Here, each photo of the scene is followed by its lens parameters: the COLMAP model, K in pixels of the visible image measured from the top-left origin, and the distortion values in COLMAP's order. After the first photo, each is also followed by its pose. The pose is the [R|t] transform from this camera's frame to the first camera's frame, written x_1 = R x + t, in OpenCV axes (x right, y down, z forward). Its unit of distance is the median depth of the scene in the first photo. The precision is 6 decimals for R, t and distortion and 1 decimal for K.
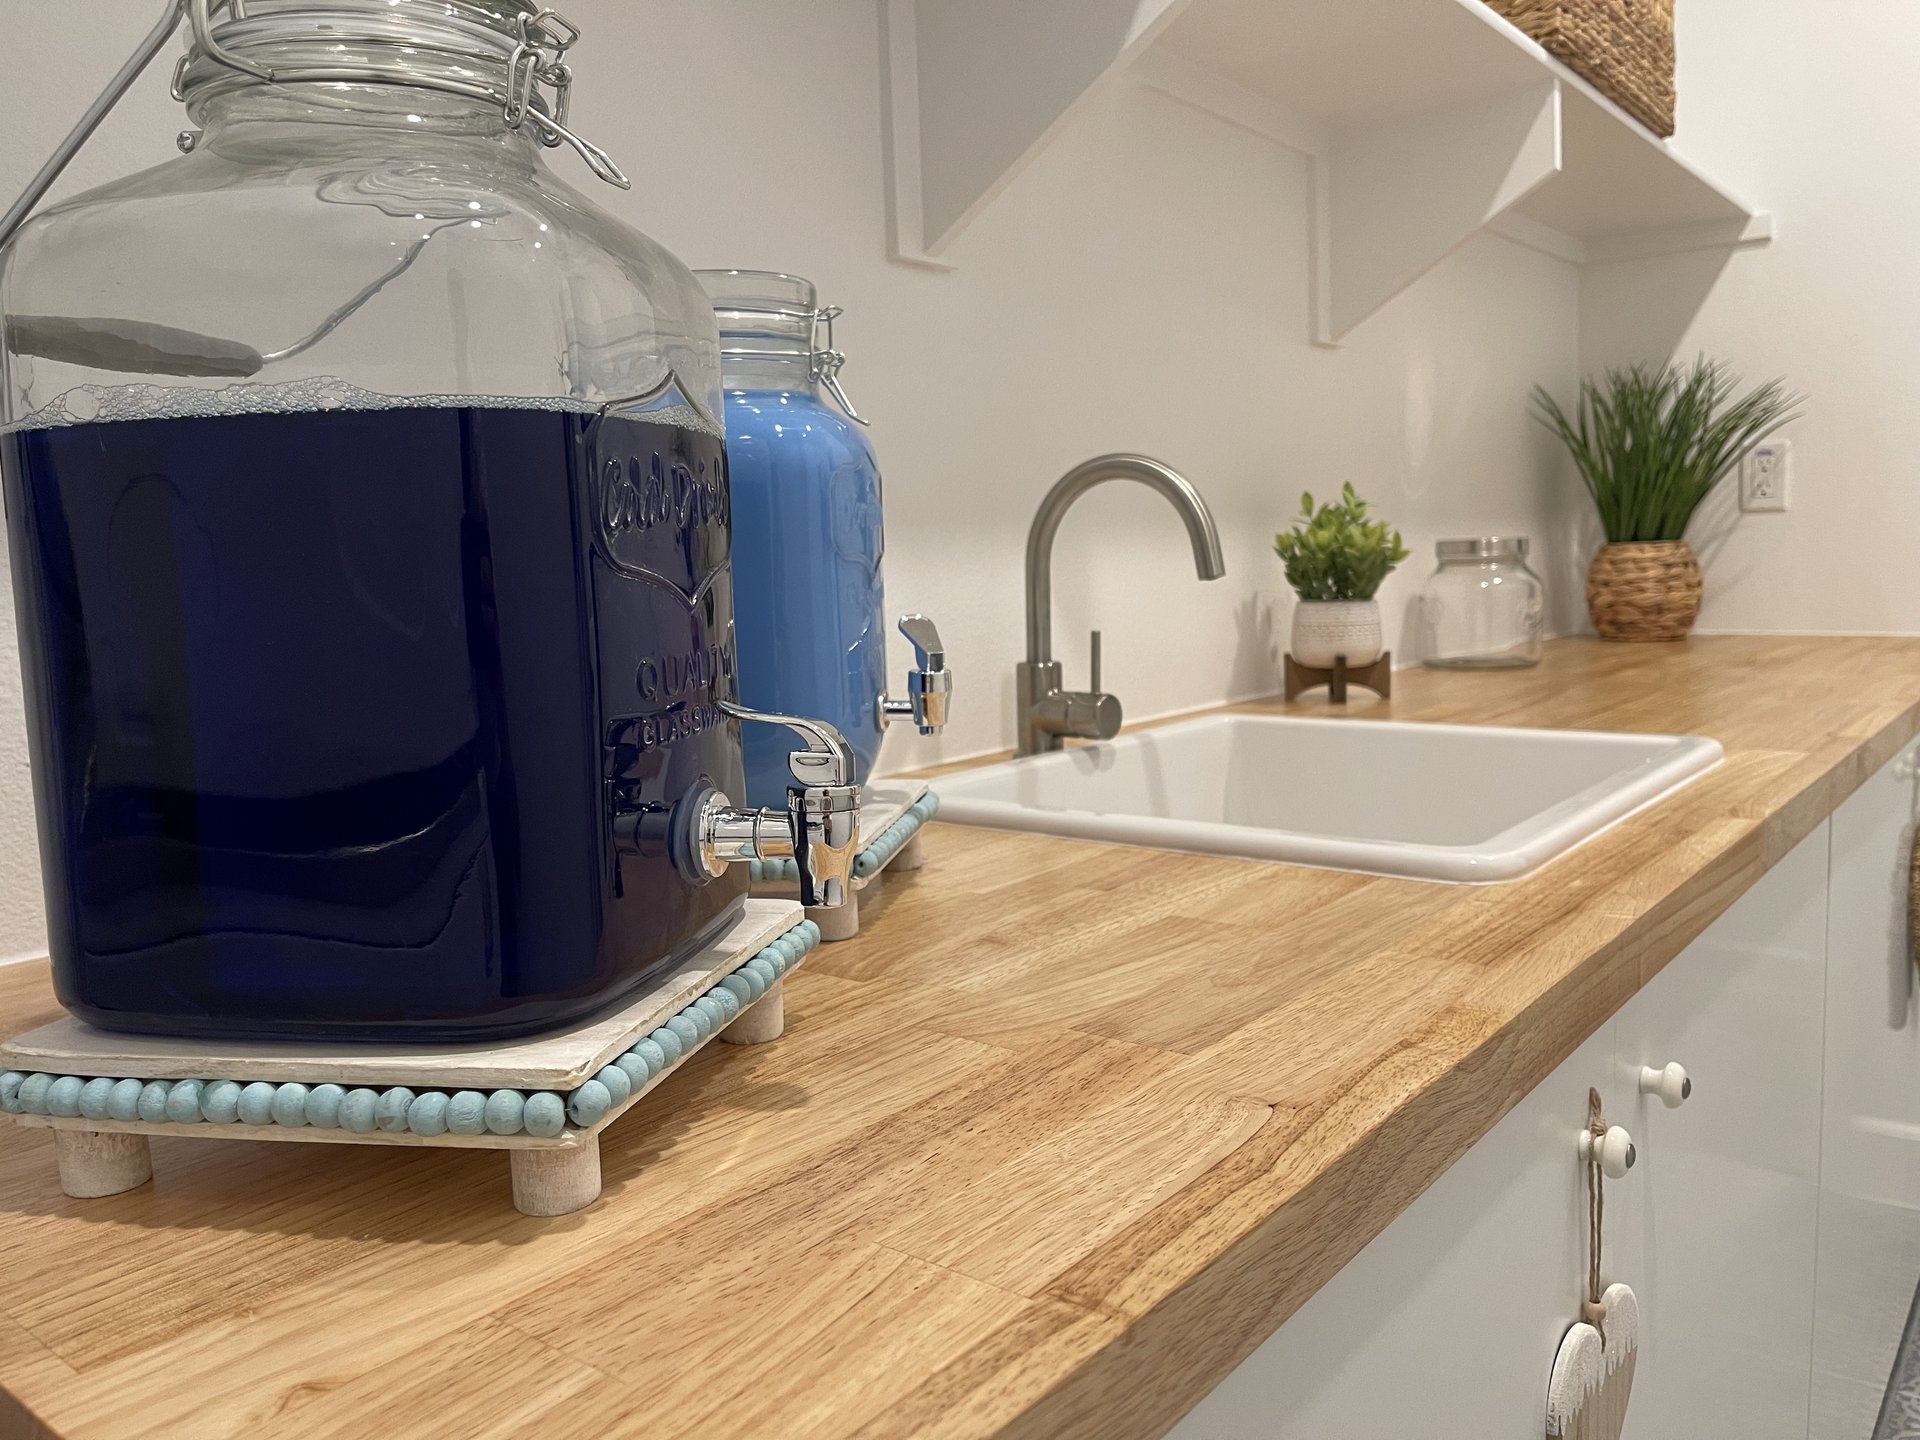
lens RADIAL K [[1455.1, 0, 960.0], [0, 1455.1, 720.0], [0, 0, 1]] dist [0.052956, -0.061358]
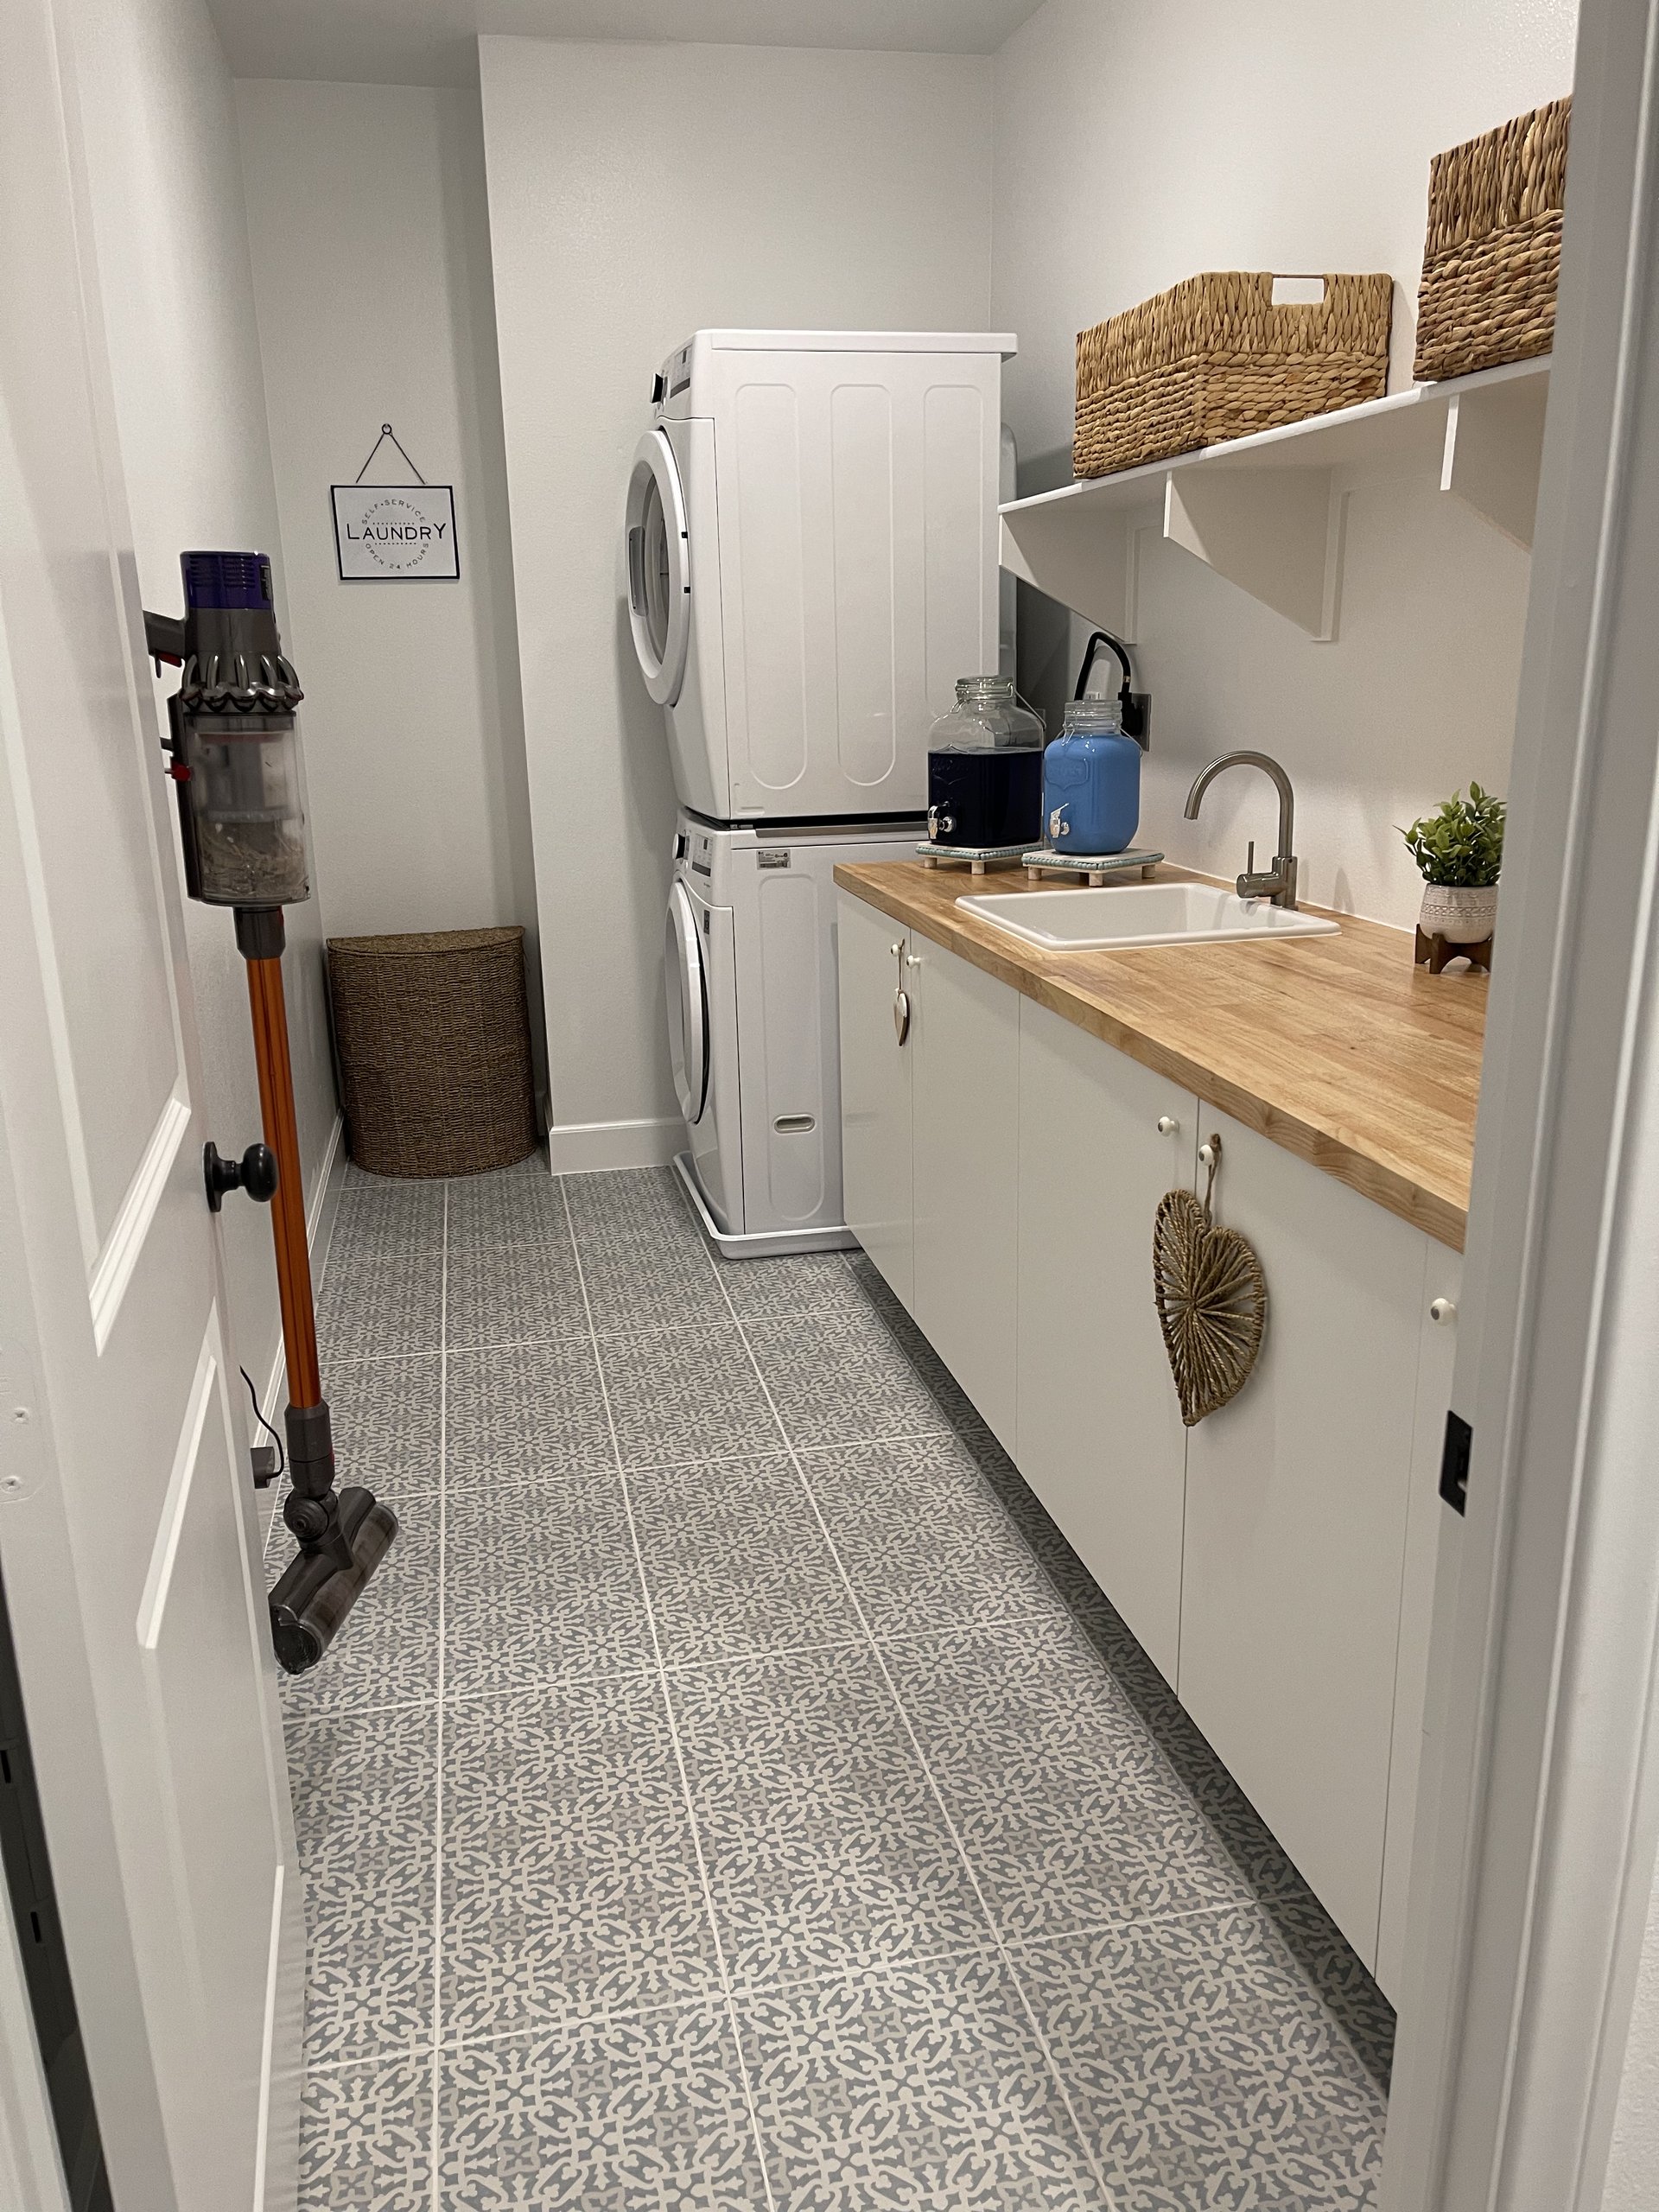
lens RADIAL K [[1676.4, 0, 829.5], [0, 1676.4, 1106.0], [0, 0, 1]] dist [0.052956, -0.061358]
pose [[-0.645677, 0.252842, -0.720536, 3.488908], [-0.048595, 0.928073, 0.369215, -0.840463], [0.762063, 0.273408, -0.586948, 3.117025]]
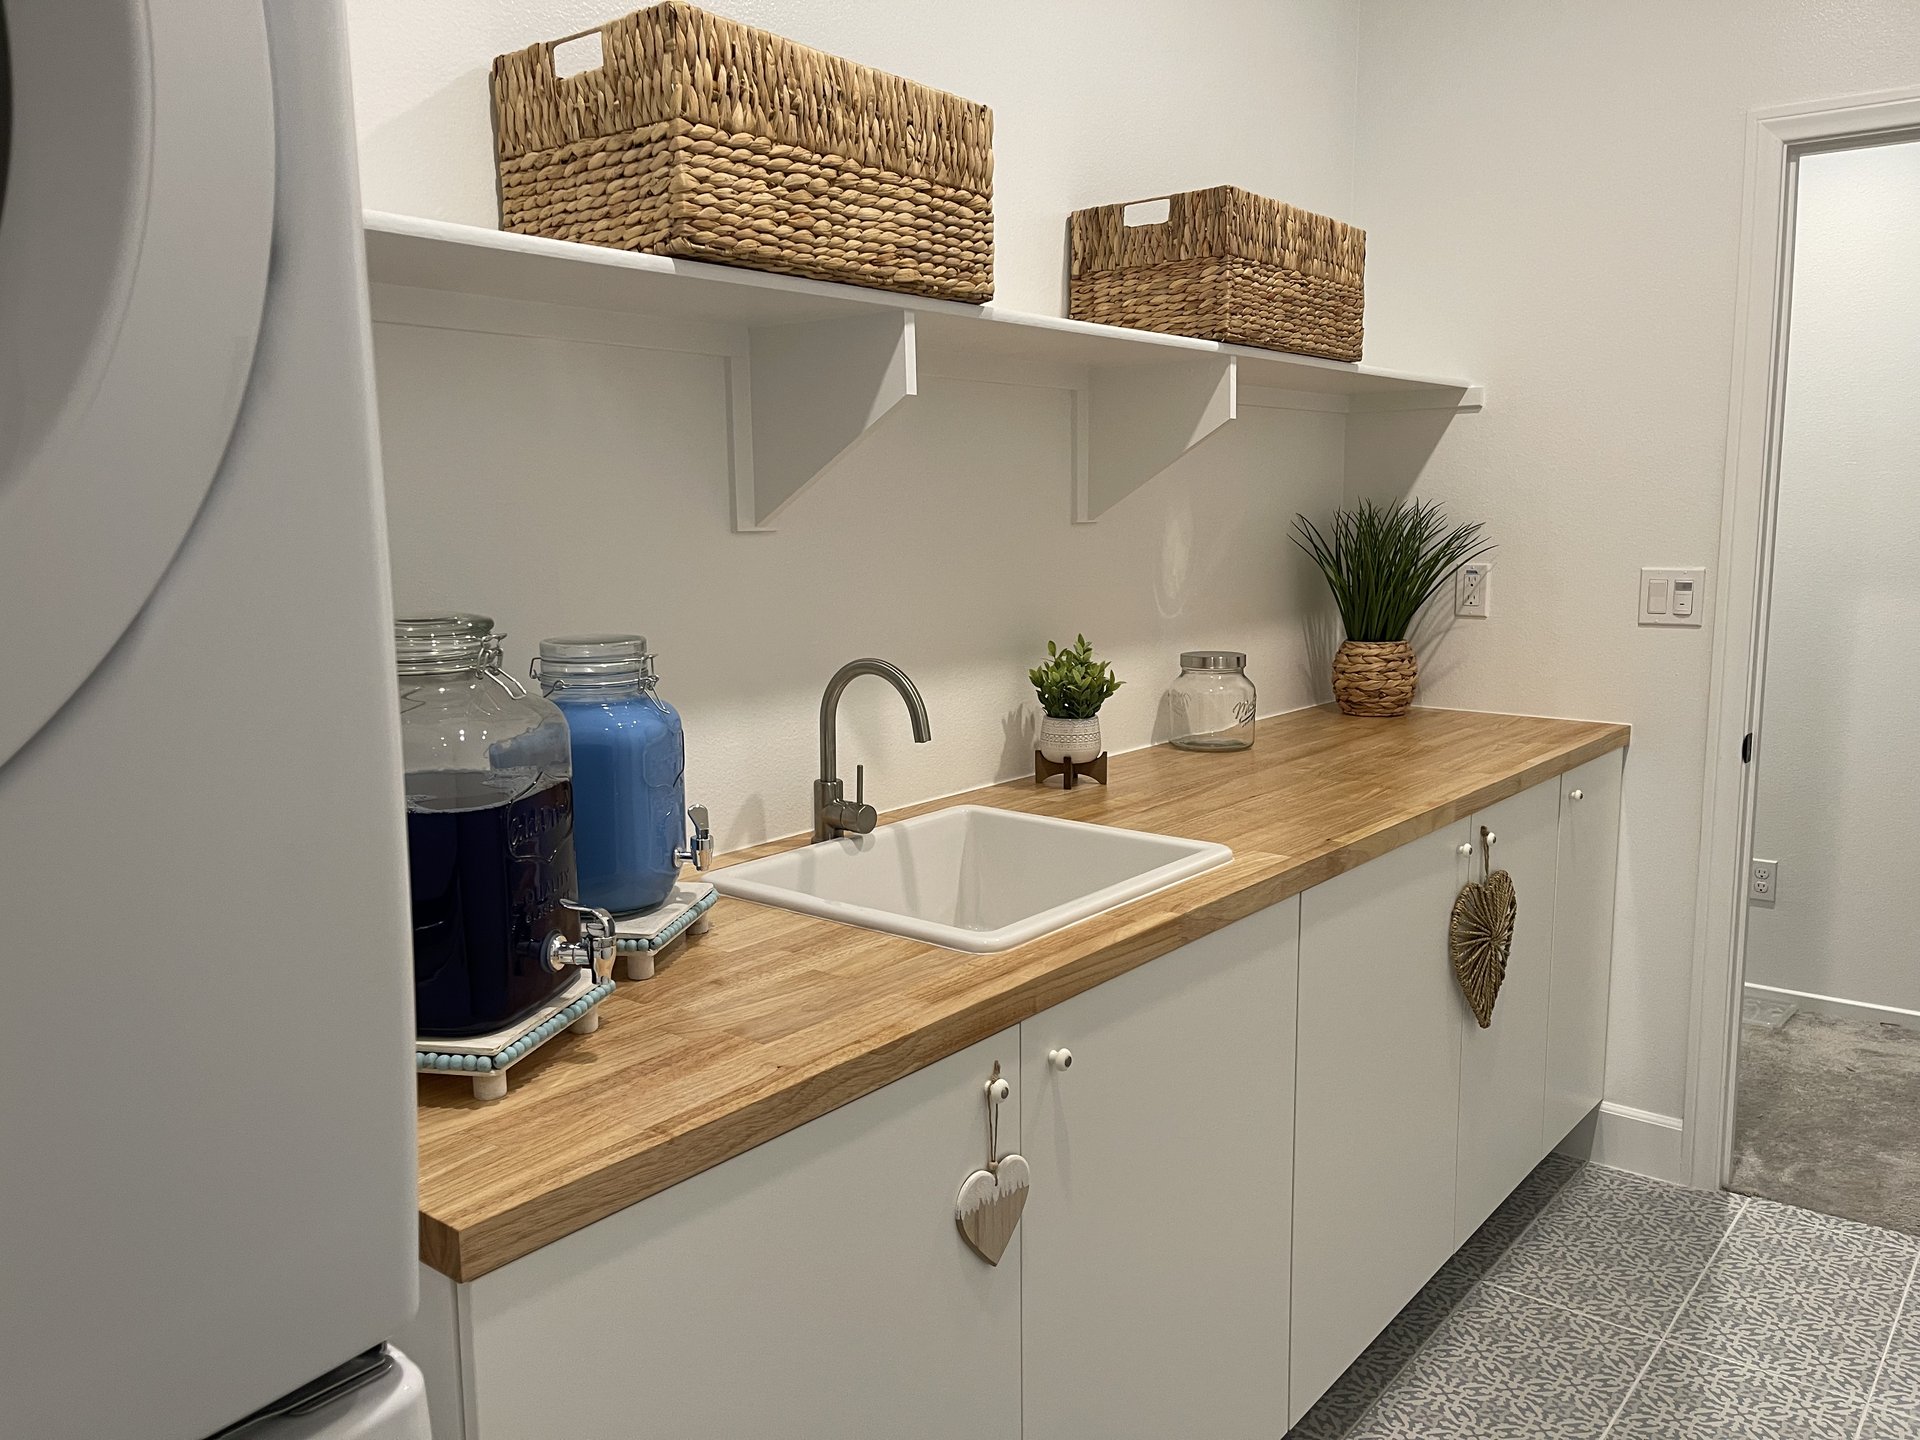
lens RADIAL K [[1513.7, 0, 960.0], [0, 1513.7, 720.0], [0, 0, 1]] dist [0.061684, -0.091336]
pose [[0.999511, 0.026045, -0.017313, 0.383509], [-0.025226, 0.998624, 0.045985, -0.316804], [0.018487, -0.045525, 0.998792, -1.085207]]
